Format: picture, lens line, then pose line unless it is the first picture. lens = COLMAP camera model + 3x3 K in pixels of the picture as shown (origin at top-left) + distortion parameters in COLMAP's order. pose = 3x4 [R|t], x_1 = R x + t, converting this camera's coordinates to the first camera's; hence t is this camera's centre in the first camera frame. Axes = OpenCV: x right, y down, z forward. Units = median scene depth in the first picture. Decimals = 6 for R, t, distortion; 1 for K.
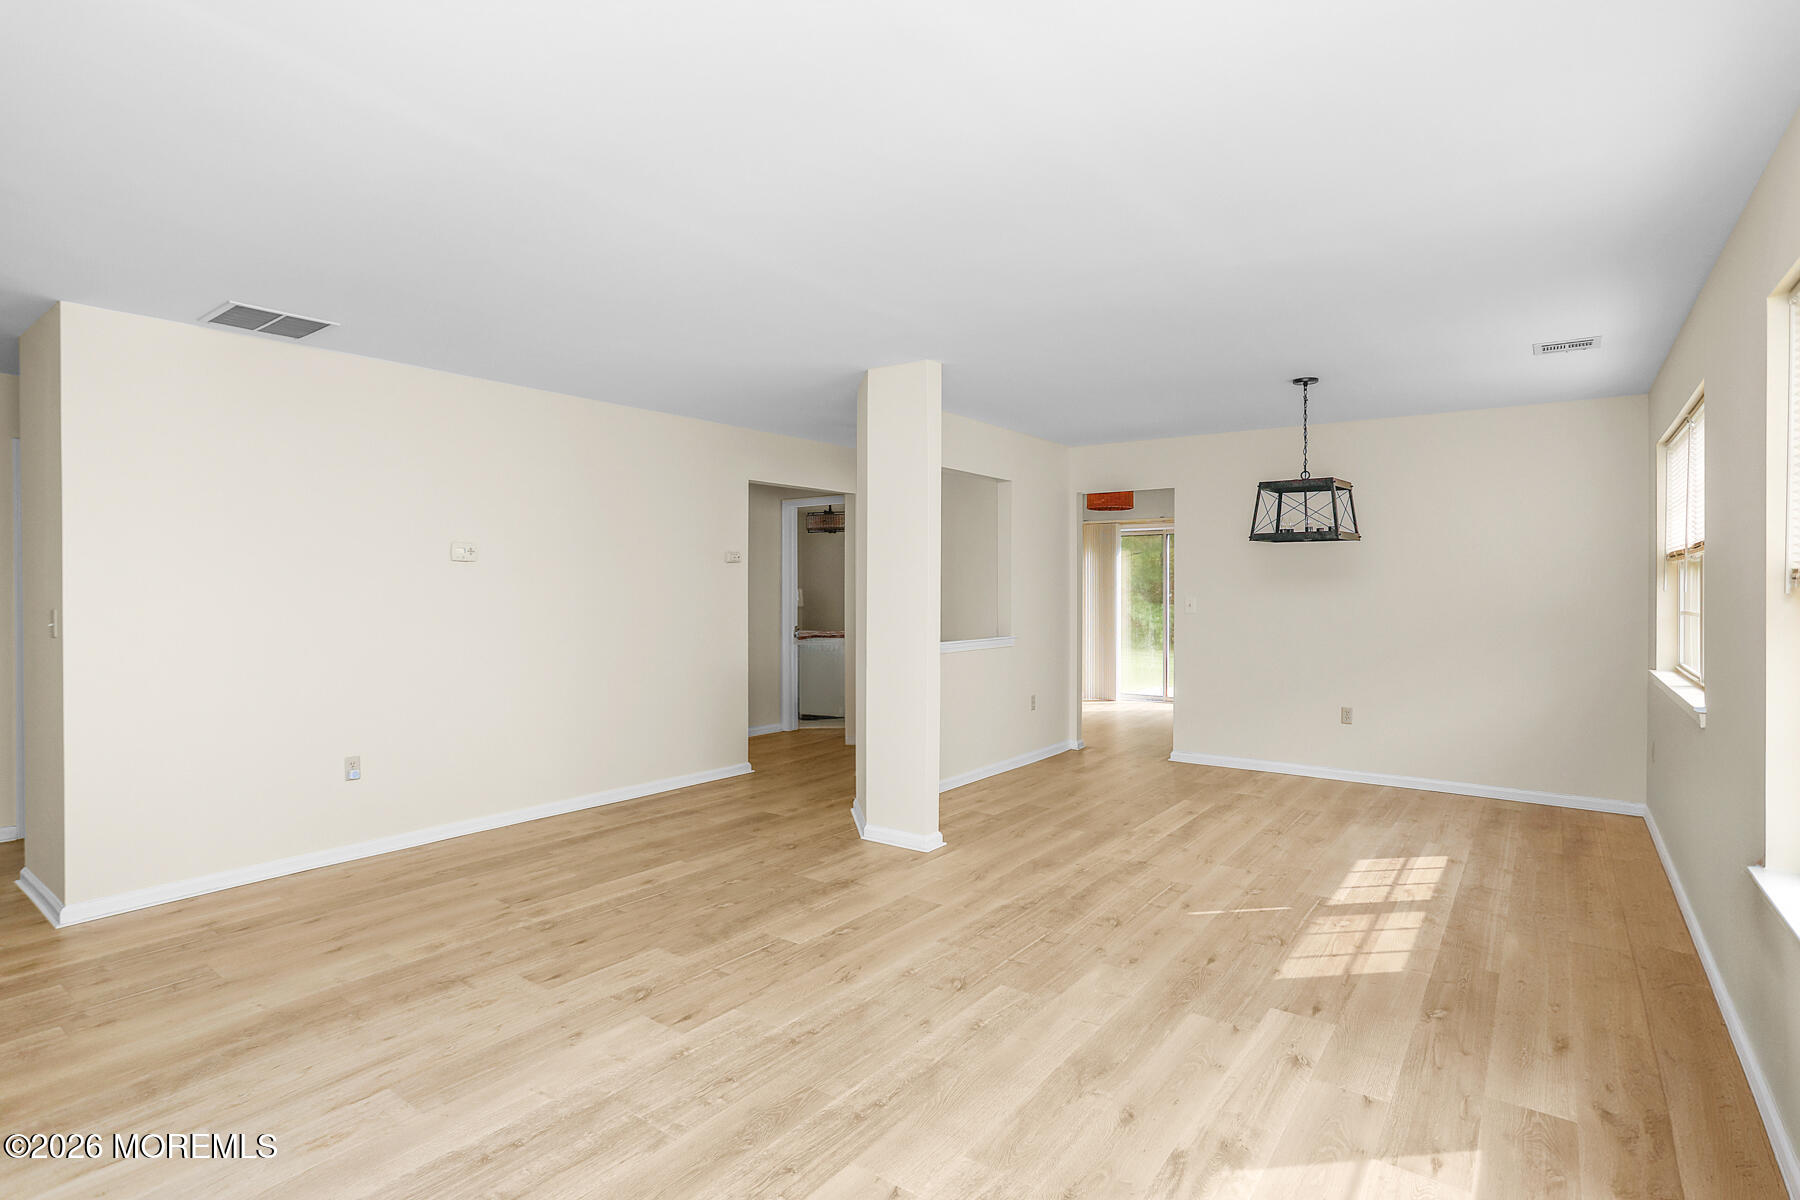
lens RADIAL K [[893.4, 0, 877.8], [0, 893.4, 589.6], [0, 0, 1]] dist [-0.061946, 0.033711]
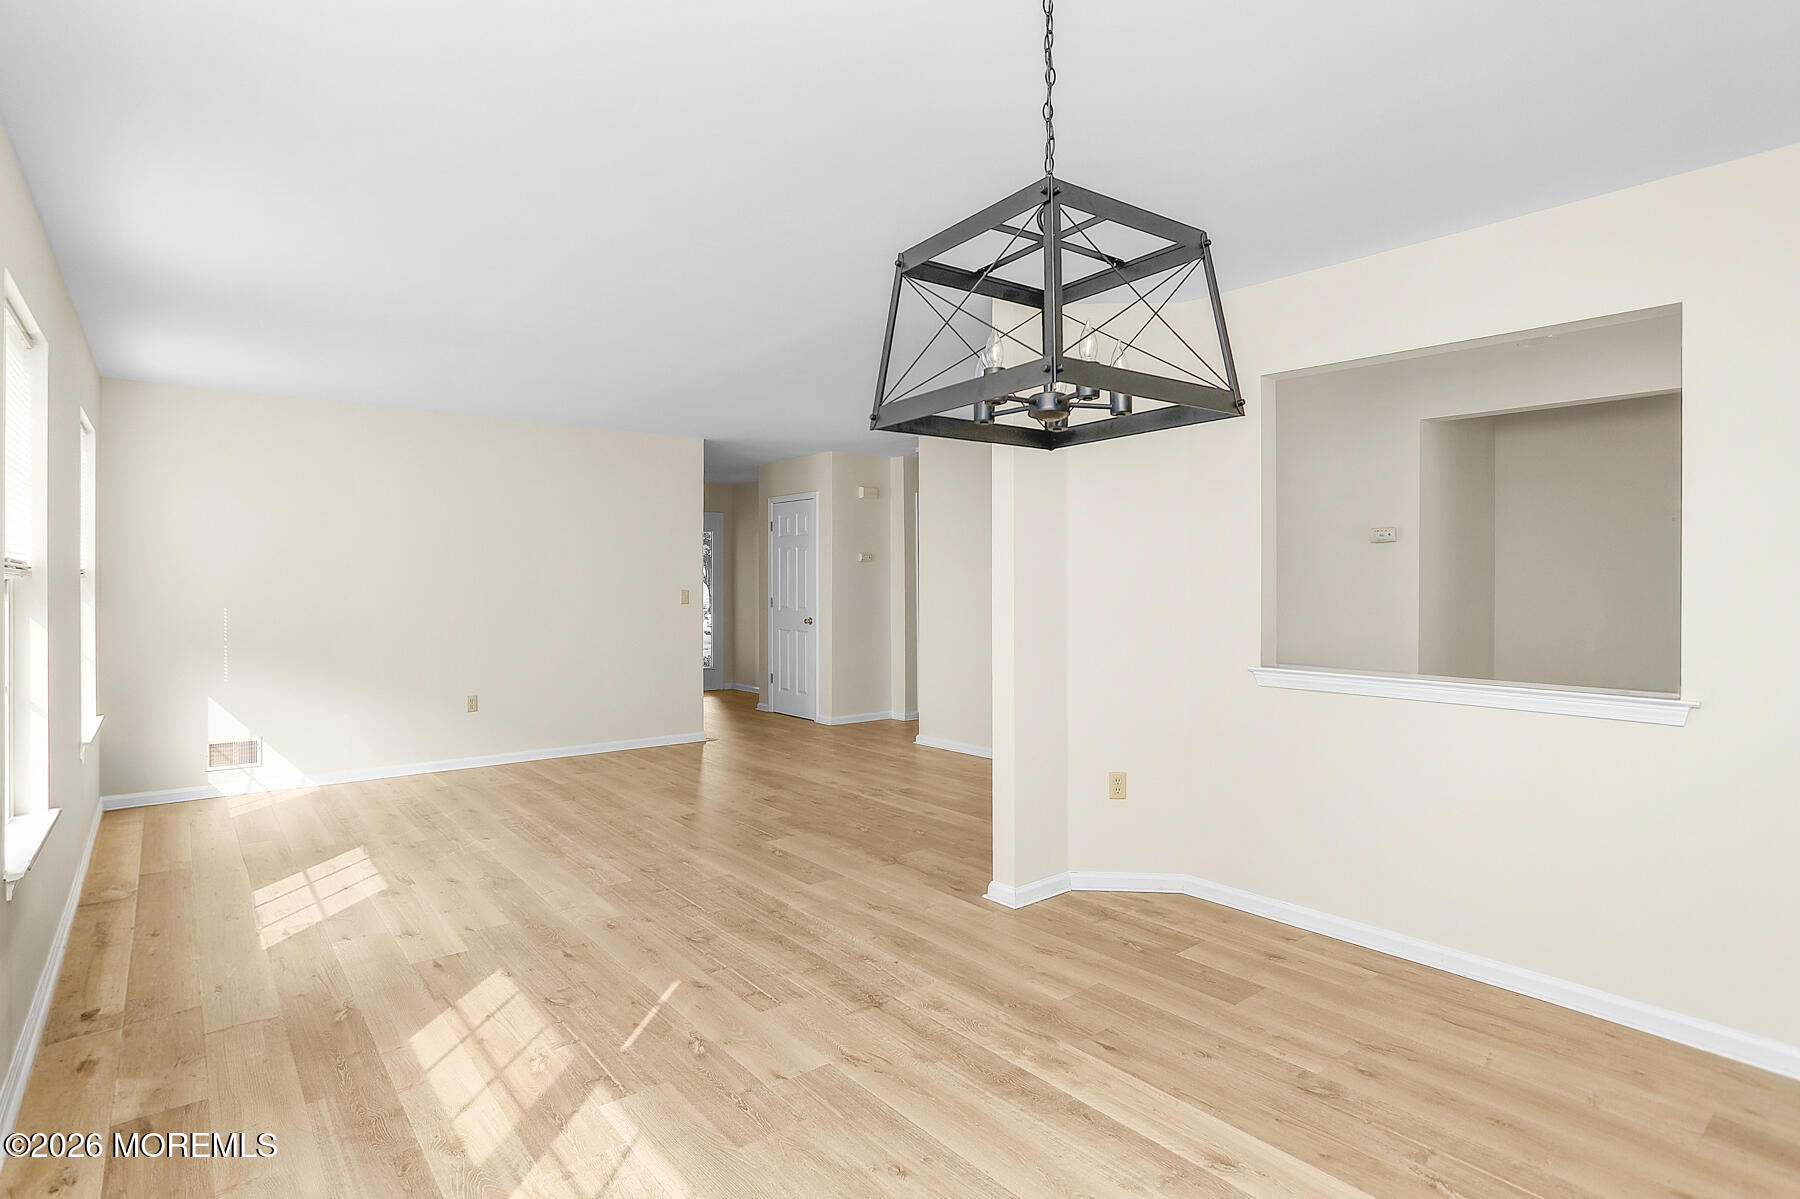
lens RADIAL K [[910.5, 0, 900.6], [0, 910.5, 576.3], [0, 0, 1]] dist [-0.068092, 0.033208]
pose [[-0.225099, -0.001403, -0.974335, 1.088689], [-0.001128, 0.999999, -0.001179, -0.002183], [0.974335, 0.000833, -0.225100, 1.359261]]
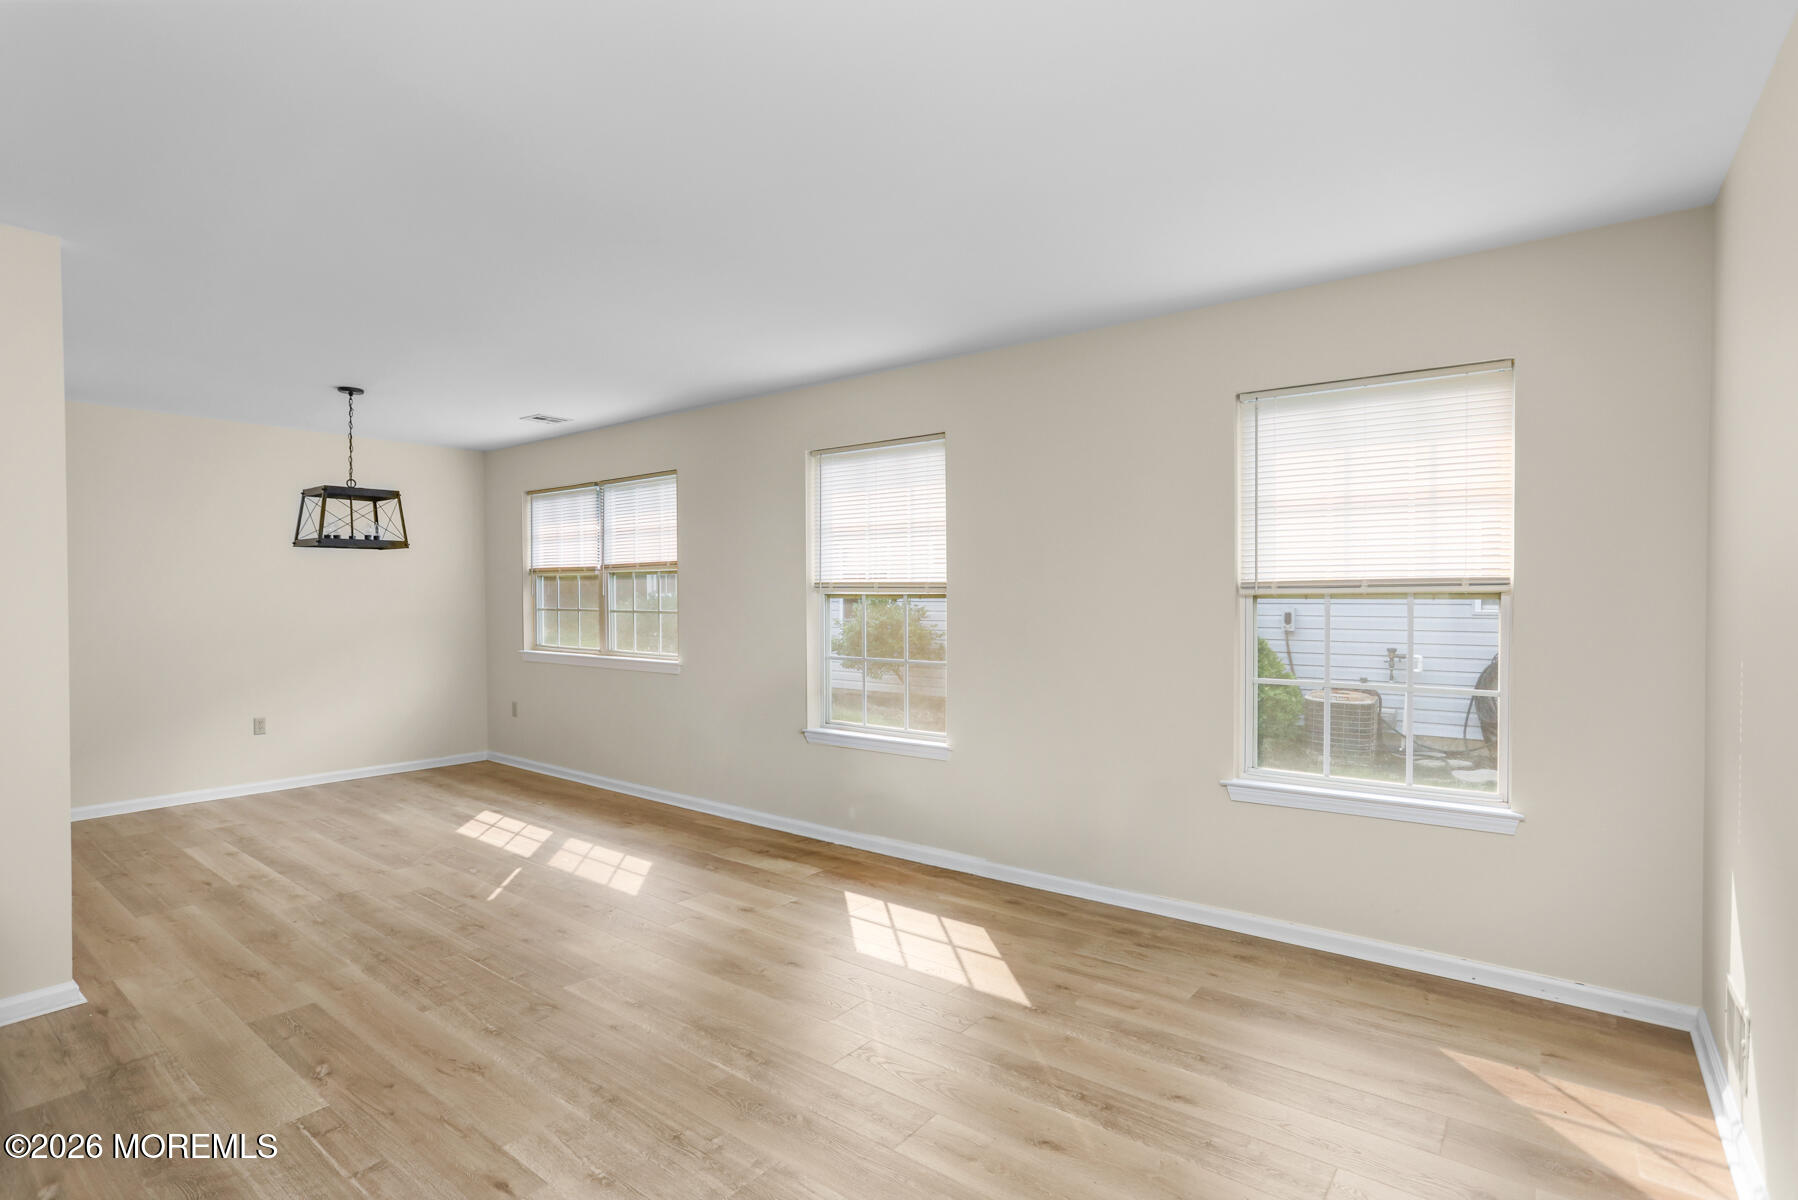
lens RADIAL K [[879.6, 0, 899.0], [0, 879.6, 600.0], [0, 0, 1]] dist [-0.083640, 0.029096]
pose [[-0.005288, -0.007165, 0.999960, -0.671169], [0.003860, 0.999967, 0.007185, 0.000565], [-0.999979, 0.003897, -0.005261, 0.499250]]
